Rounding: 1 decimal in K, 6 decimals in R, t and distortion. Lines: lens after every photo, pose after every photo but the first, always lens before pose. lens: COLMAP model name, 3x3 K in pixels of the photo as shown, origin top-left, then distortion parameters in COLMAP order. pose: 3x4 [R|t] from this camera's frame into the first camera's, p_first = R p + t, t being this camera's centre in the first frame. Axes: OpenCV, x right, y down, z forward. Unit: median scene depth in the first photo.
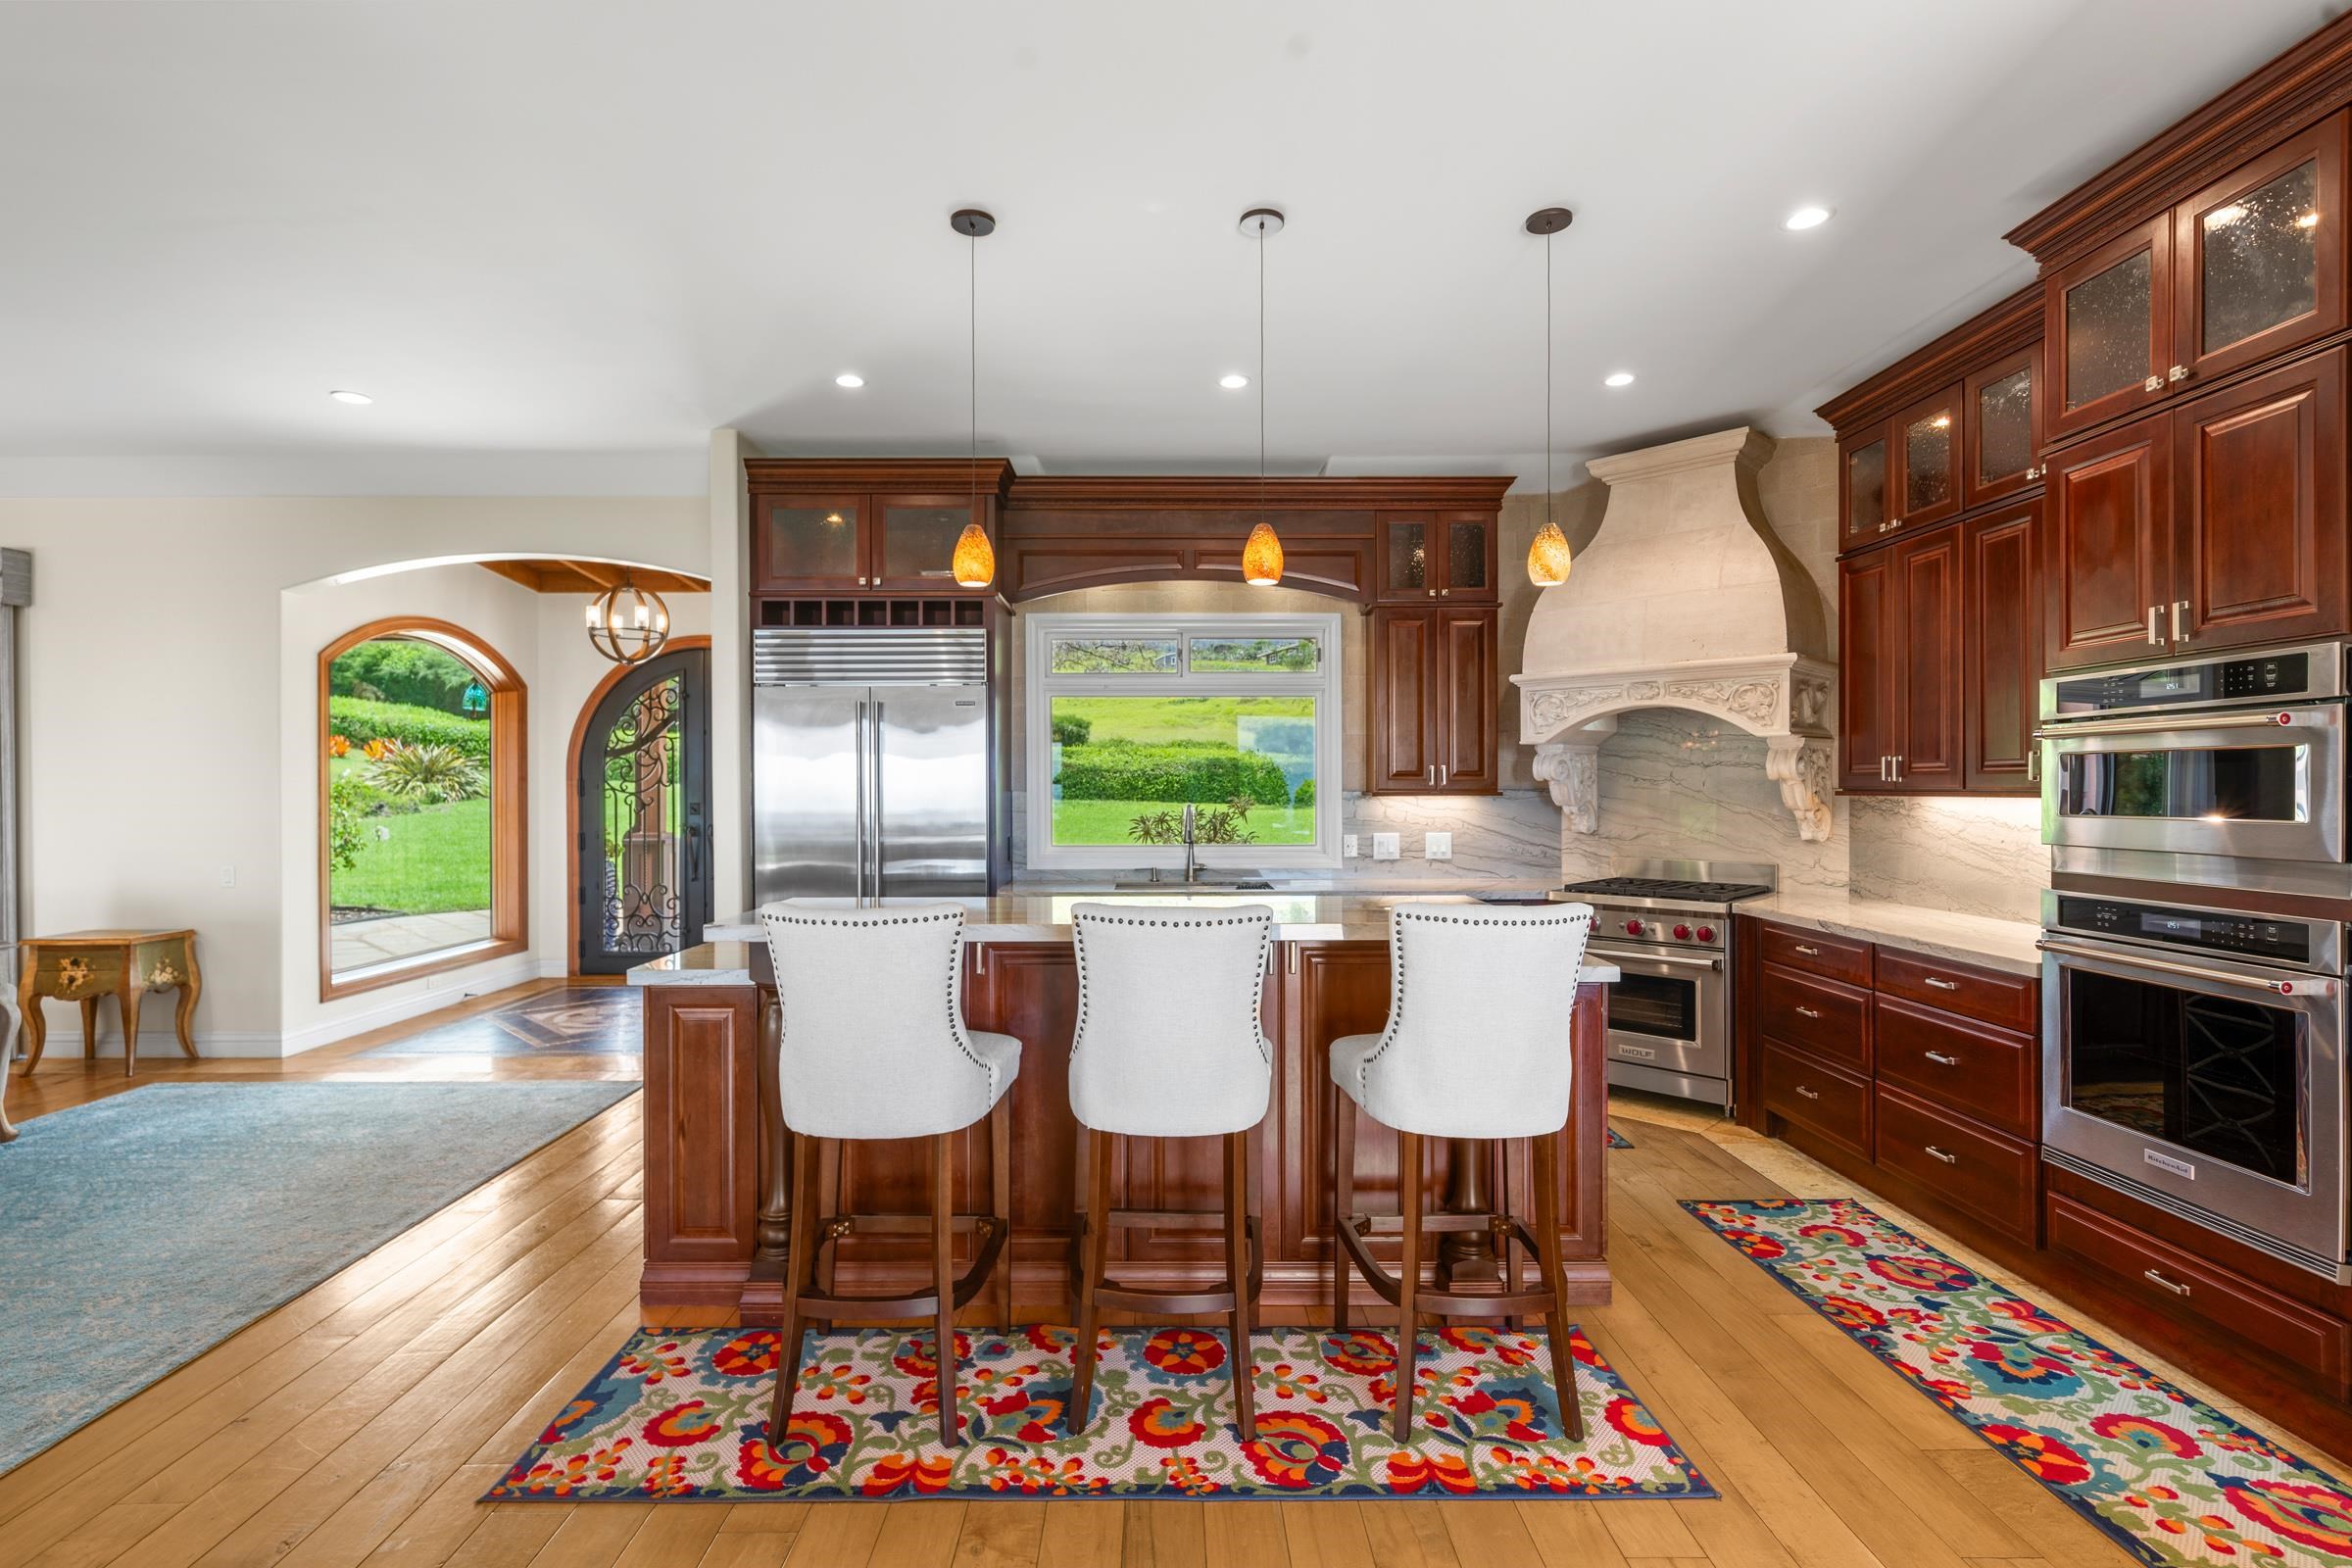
lens RADIAL K [[1063.8, 0, 1192.4], [0, 1063.8, 816.9], [0, 0, 1]] dist [-0.002086, 0.002060]
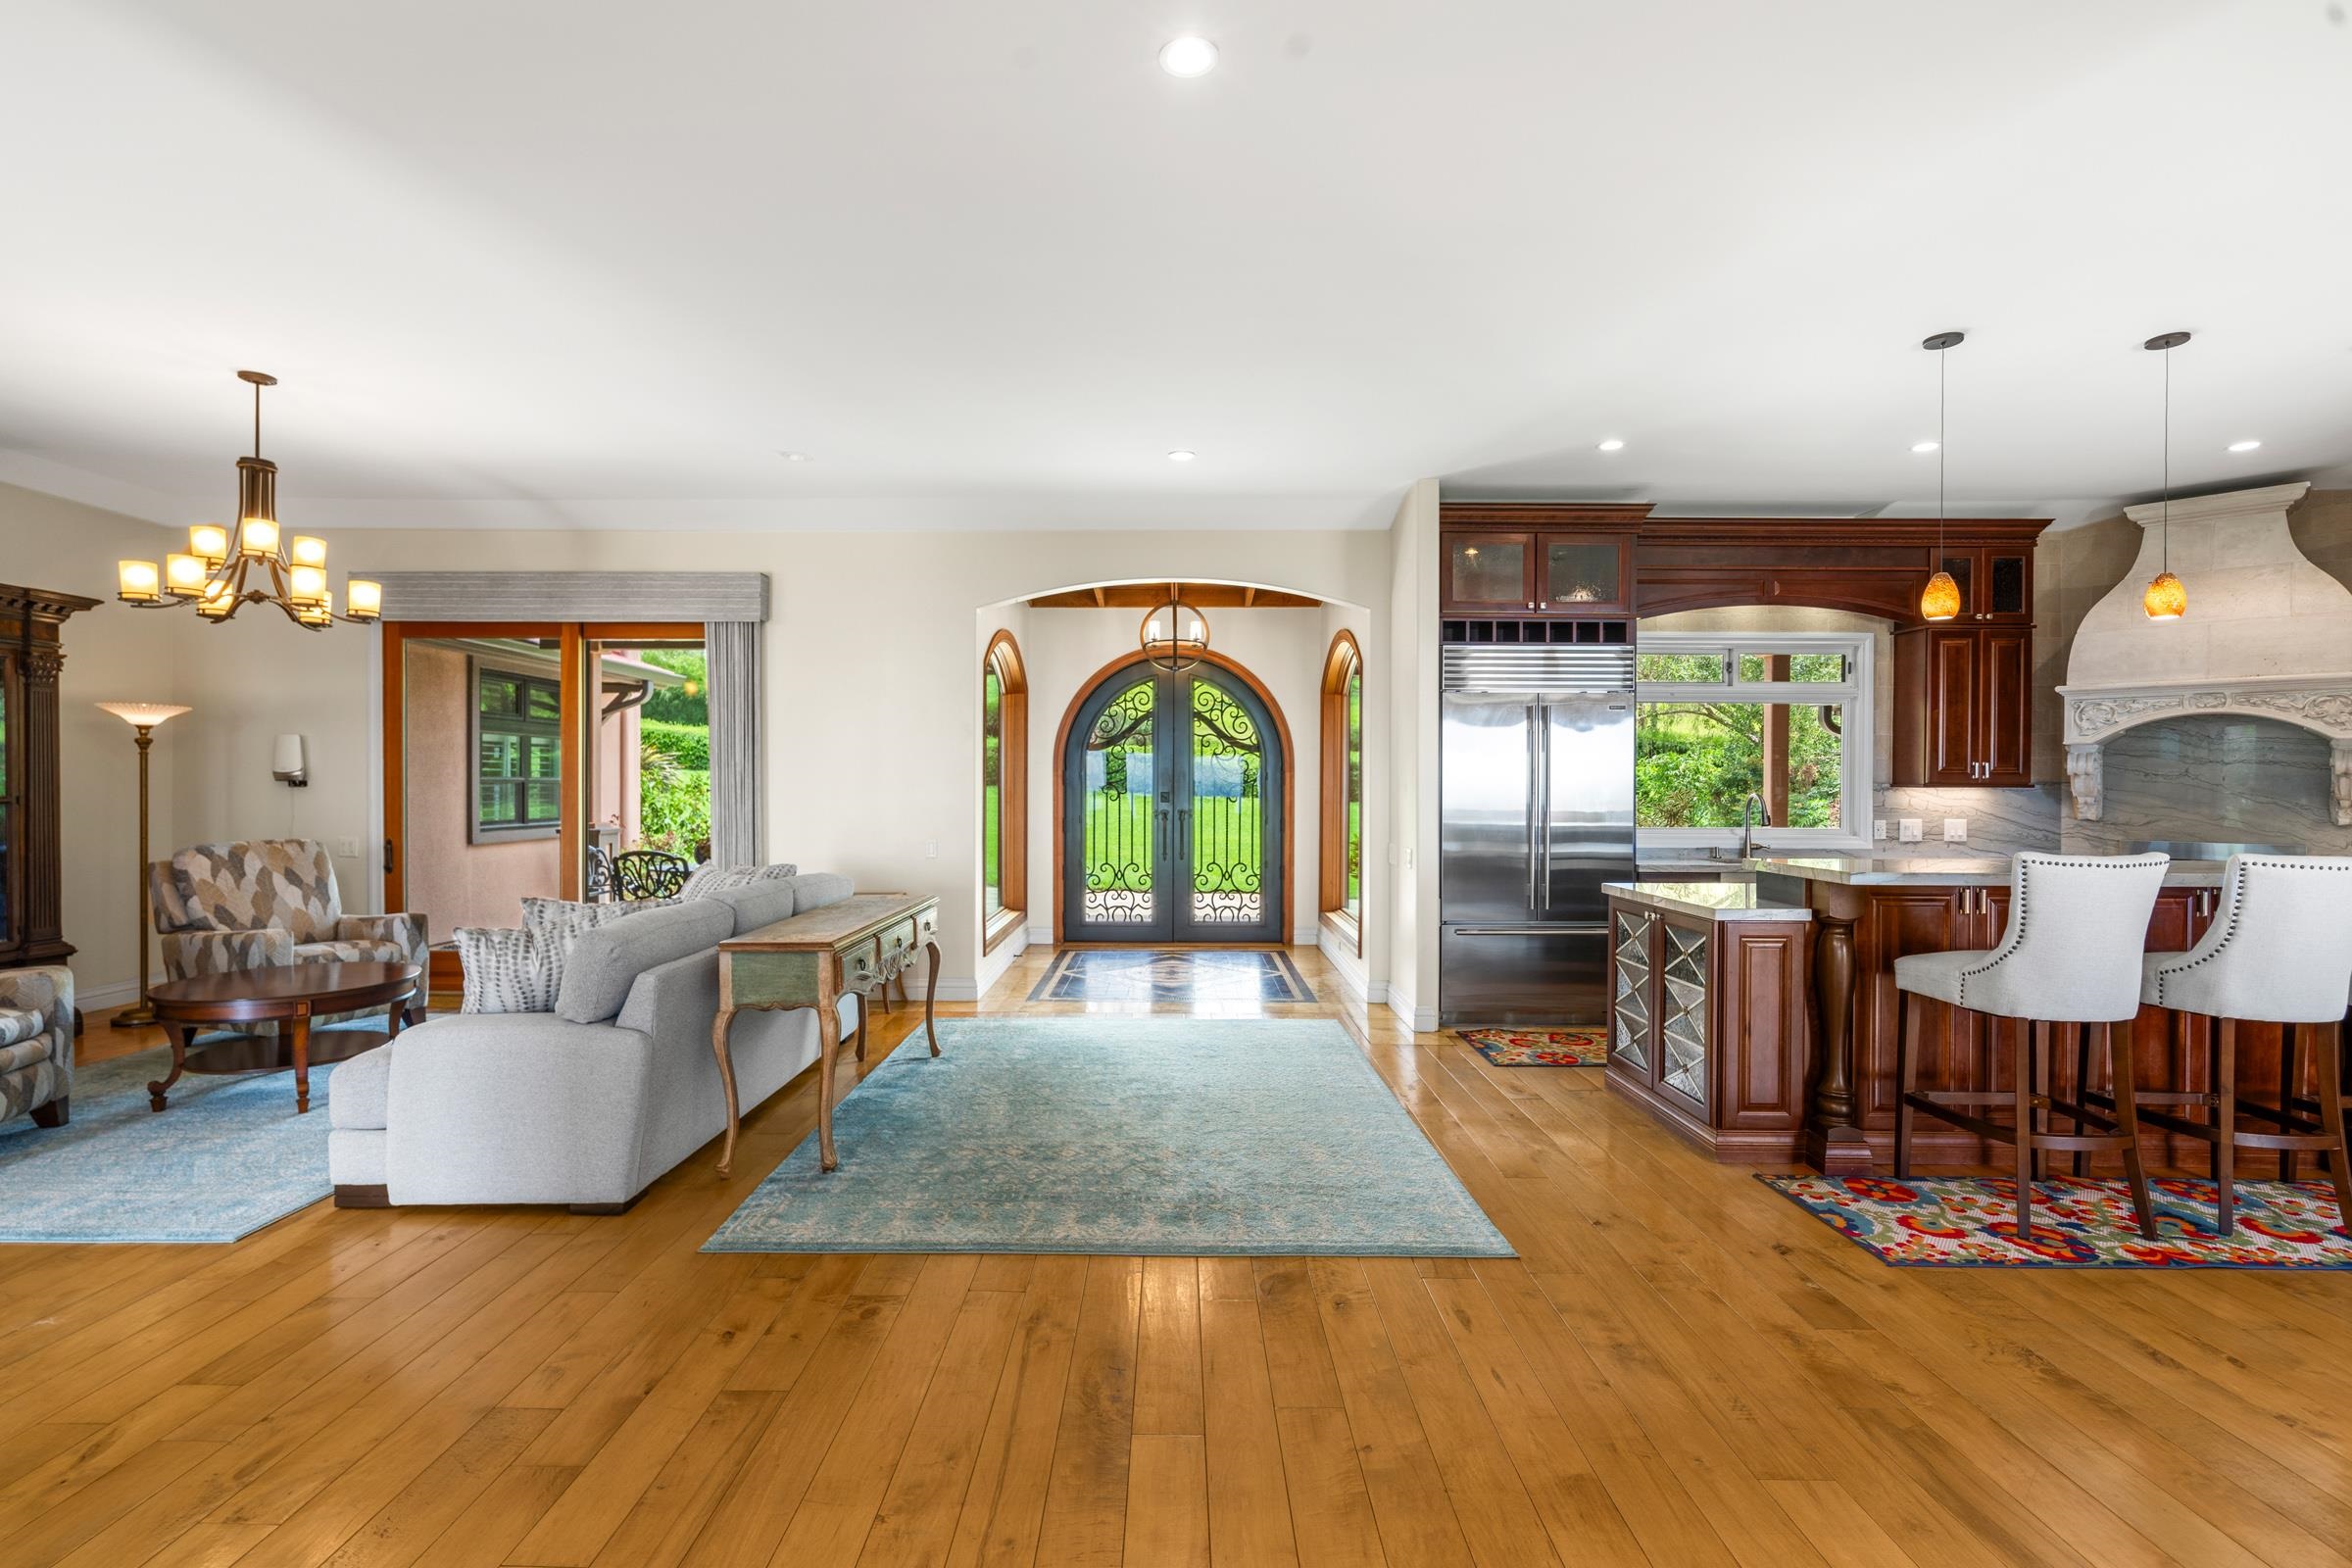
lens RADIAL K [[1063.8, 0, 1166.1], [0, 1063.8, 793.2], [0, 0, 1]] dist [-0.002086, 0.002060]
pose [[0.999958, 0.006200, -0.006676, -0.719393], [-0.006333, 0.999779, -0.020047, 0.017492], [0.006550, 0.020089, 0.999777, -0.200884]]
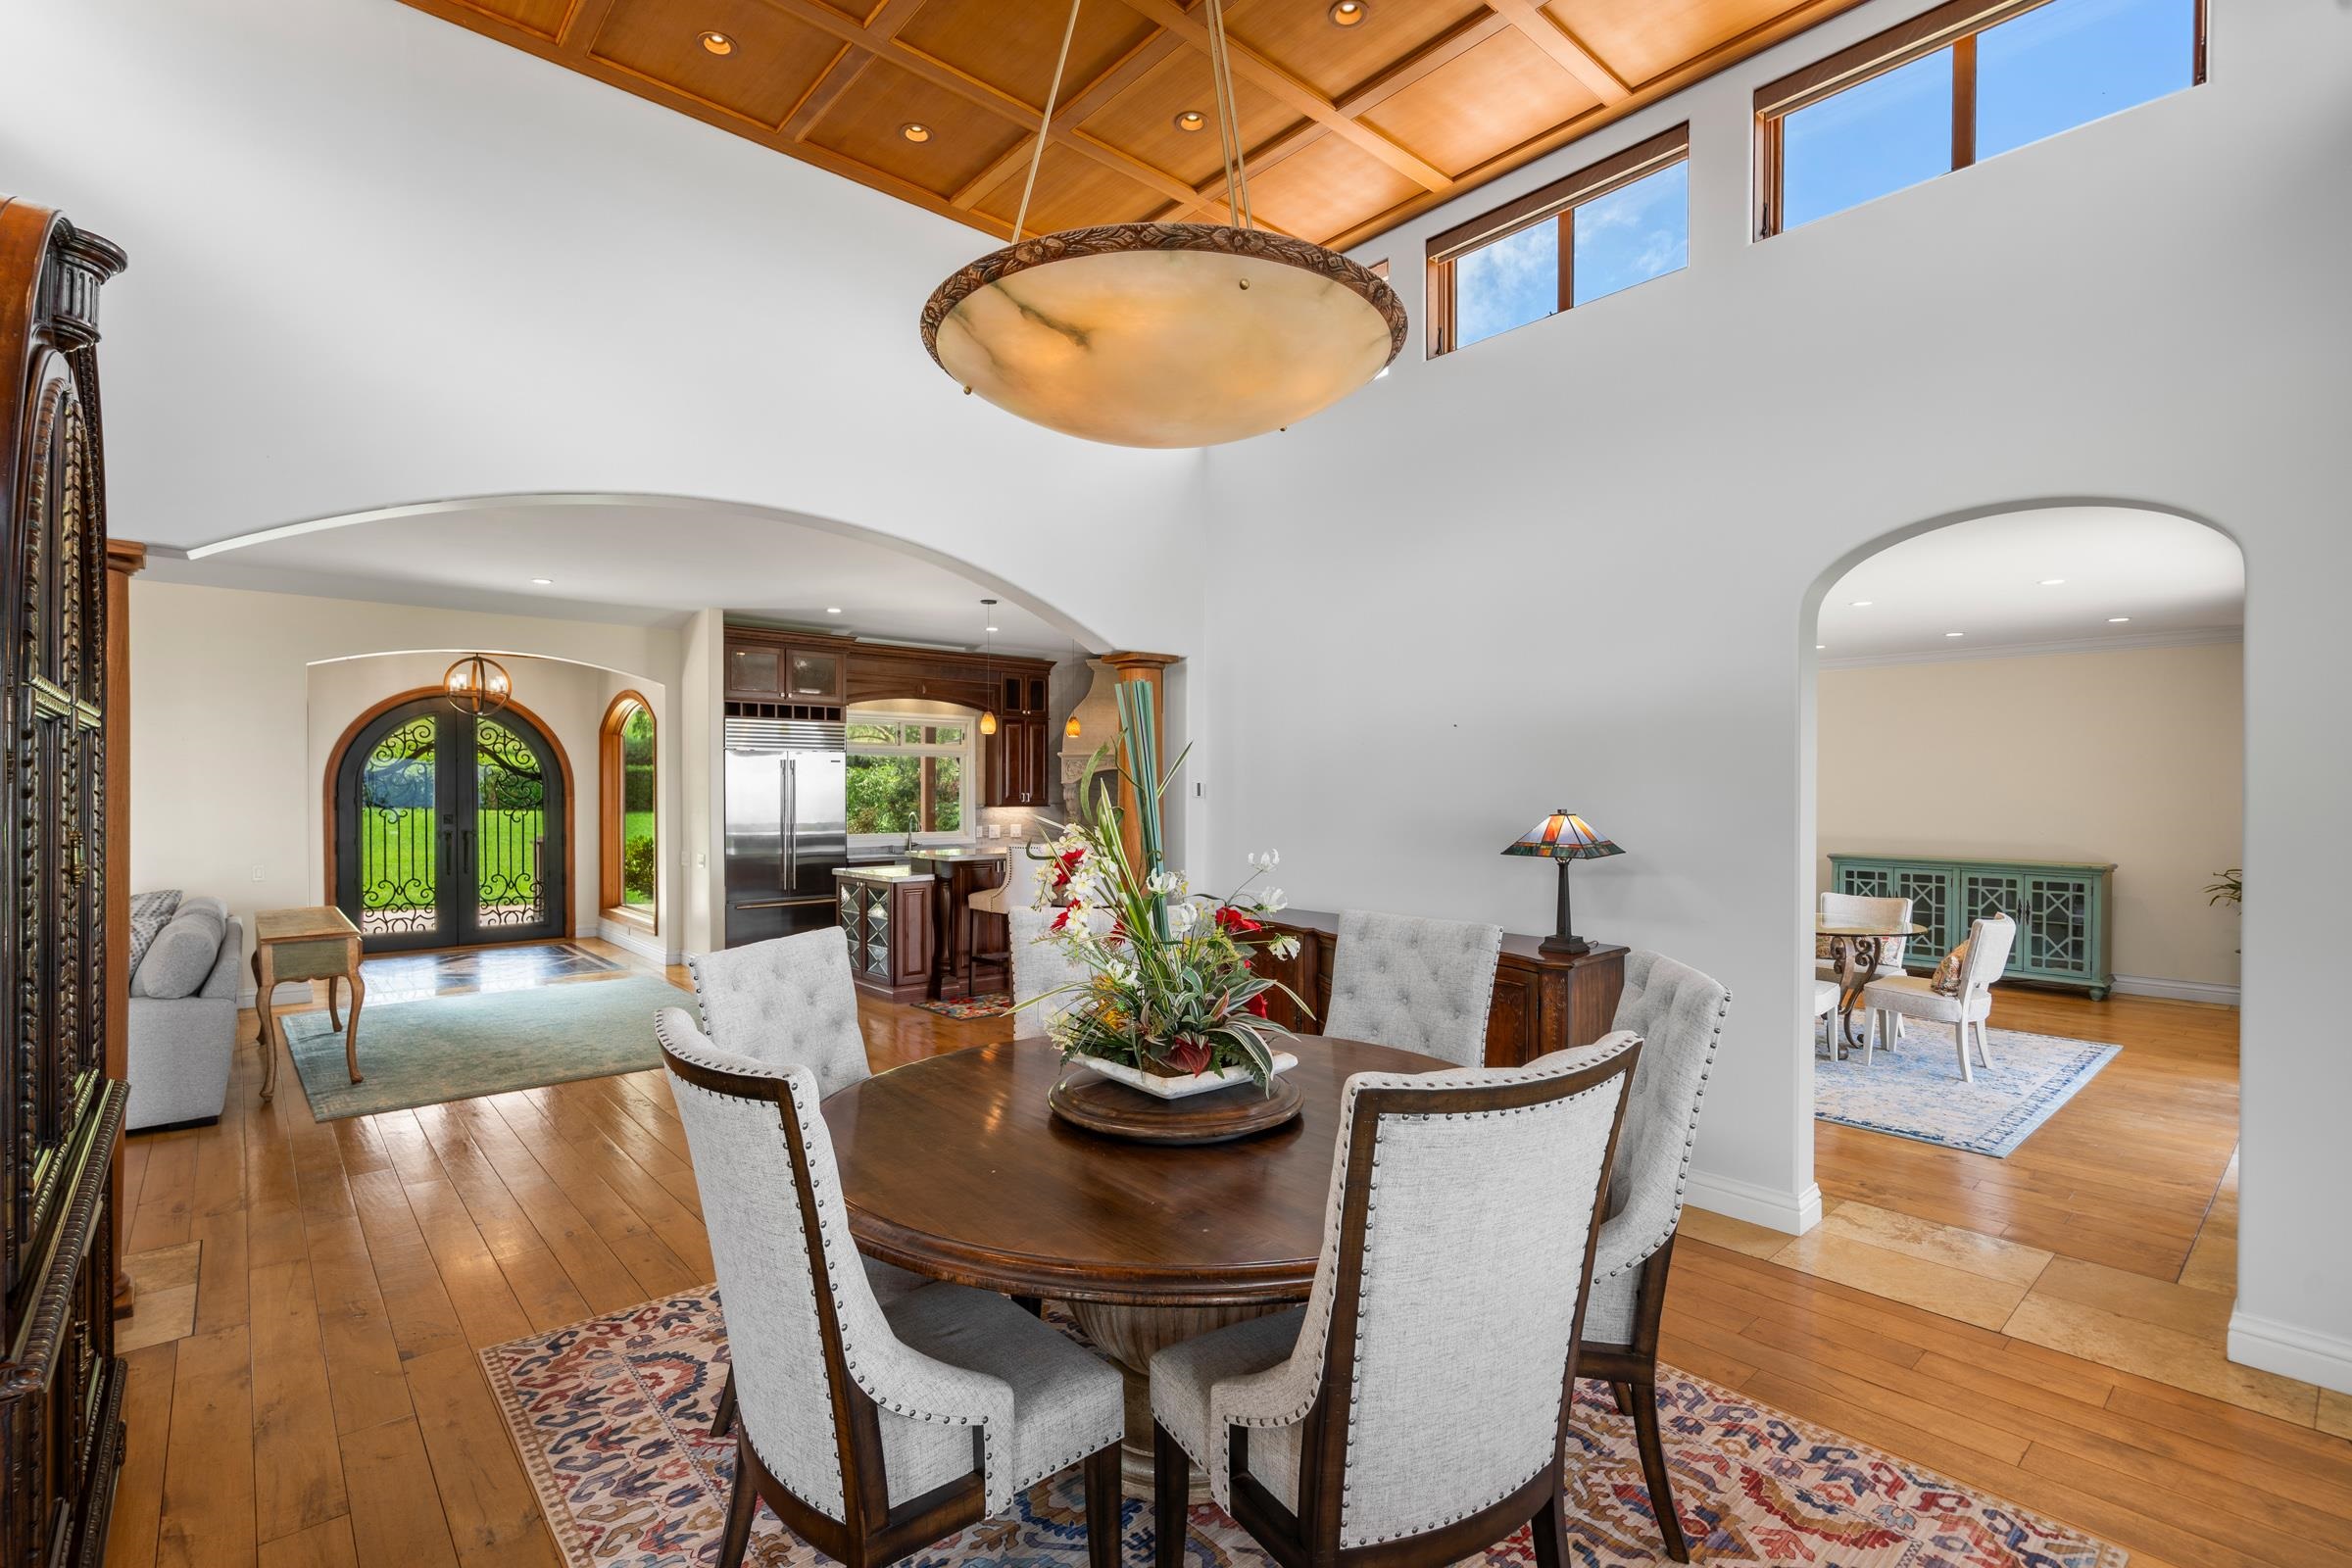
lens RADIAL K [[1063.8, 0, 1153.9], [0, 1063.8, 793.3], [0, 0, 1]] dist [-0.002086, 0.002060]
pose [[0.757332, 0.000185, 0.653030, -1.047851], [0.015355, 0.999718, -0.018090, -0.004349], [-0.652849, 0.023727, 0.757116, -0.850150]]
